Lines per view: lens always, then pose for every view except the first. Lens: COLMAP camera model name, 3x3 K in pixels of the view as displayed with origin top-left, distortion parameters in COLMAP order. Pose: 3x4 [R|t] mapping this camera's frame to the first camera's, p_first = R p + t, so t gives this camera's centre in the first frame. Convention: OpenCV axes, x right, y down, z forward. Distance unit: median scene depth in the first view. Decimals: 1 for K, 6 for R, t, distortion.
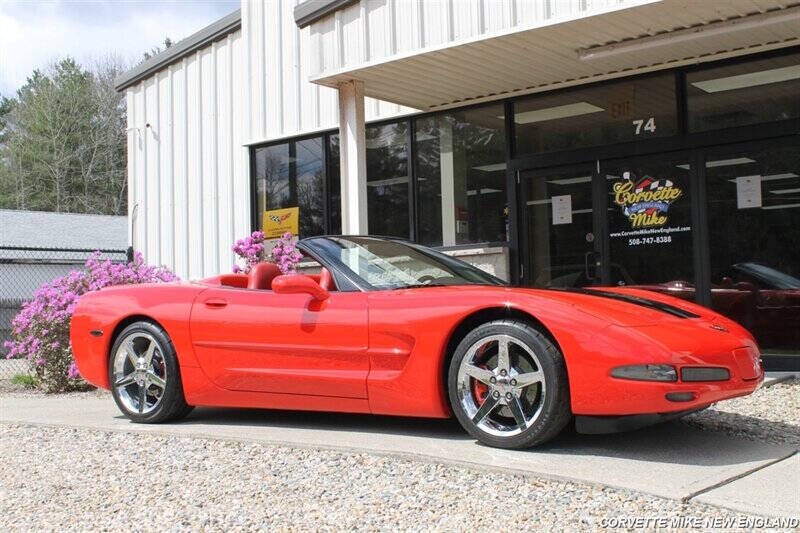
lens RADIAL K [[1013.2, 0, 404.9], [0, 1013.2, 263.3], [0, 0, 1]] dist [-0.055785, 0.000000]
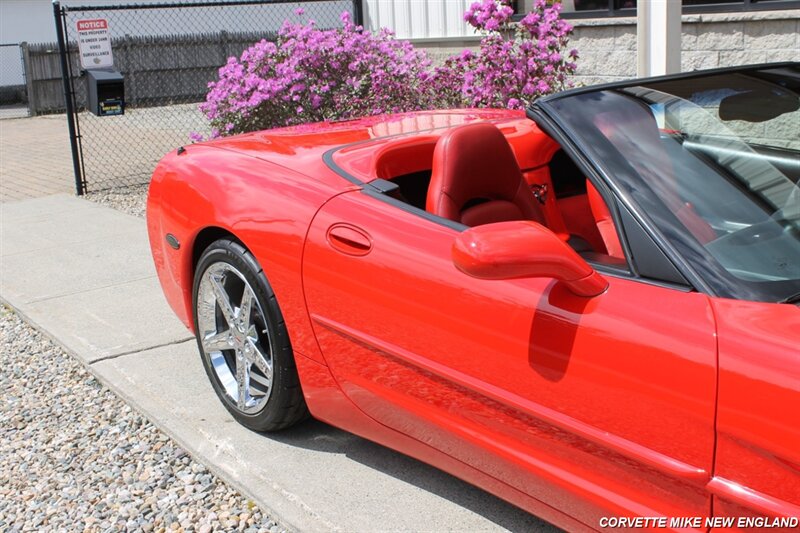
lens RADIAL K [[966.9, 0, 403.7], [0, 966.9, 252.0], [0, 0, 1]] dist [-0.063345, 0.000000]
pose [[0.959070, 0.047458, -0.279162, -0.028968], [0.035250, 0.958178, 0.283995, -0.049621], [0.280965, -0.282211, 0.917287, 0.399380]]
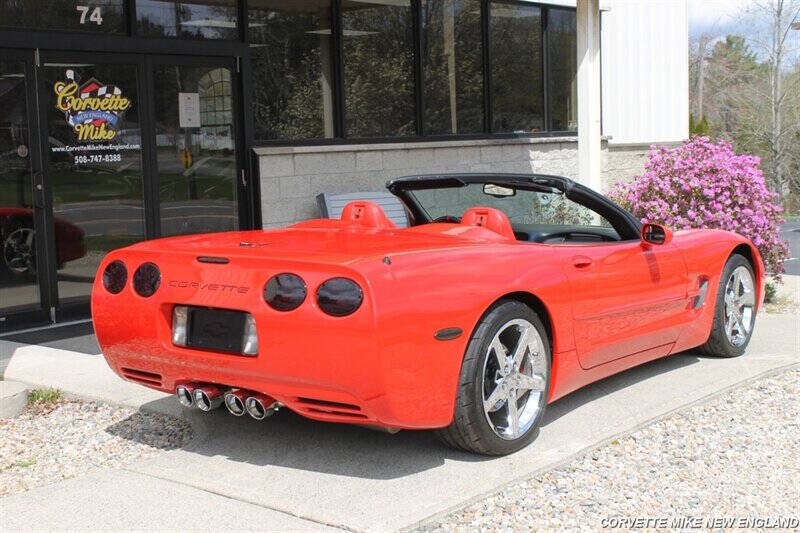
lens RADIAL K [[1159.8, 0, 401.9], [0, 1159.8, 263.9], [0, 0, 1]] dist [-0.006233, 0.000000]
pose [[0.032958, -0.079697, 0.996274, -0.695038], [-0.021278, 0.996534, 0.080422, -0.018275], [-0.999230, -0.023849, 0.031148, 0.721753]]
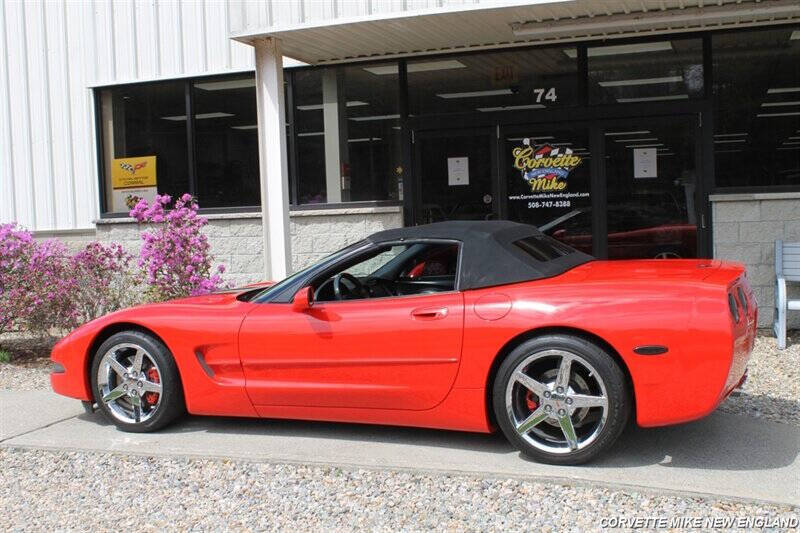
lens RADIAL K [[966.9, 0, 406.3], [0, 966.9, 254.7], [0, 0, 1]] dist [-0.063345, 0.000000]
pose [[0.944873, -0.023833, 0.326567, -0.232668], [-0.006661, 0.995742, 0.091941, -0.062212], [-0.327368, -0.089048, 0.940692, 0.088458]]
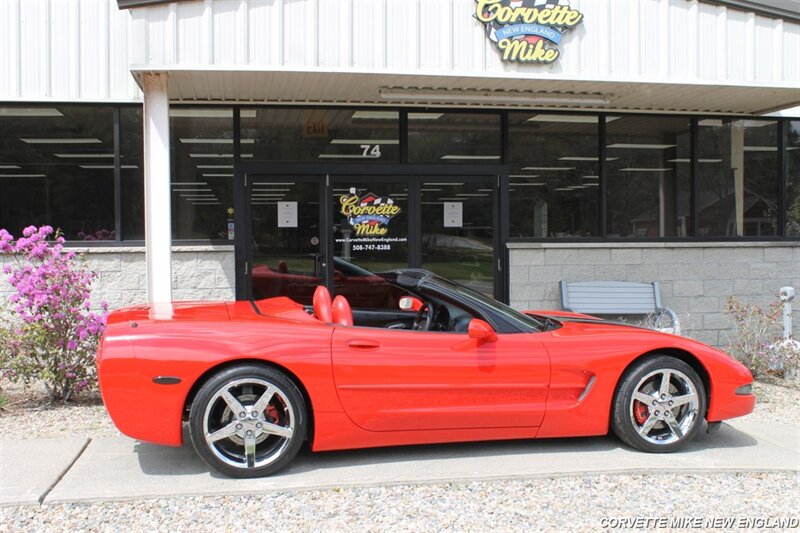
lens RADIAL K [[894.5, 0, 410.3], [0, 894.5, 262.9], [0, 0, 1]] dist [-0.068640, 0.000000]
pose [[0.664130, 0.003691, 0.747608, -0.521146], [-0.052466, 0.997752, 0.041682, -0.050774], [-0.745774, -0.066906, 0.662831, 0.260136]]
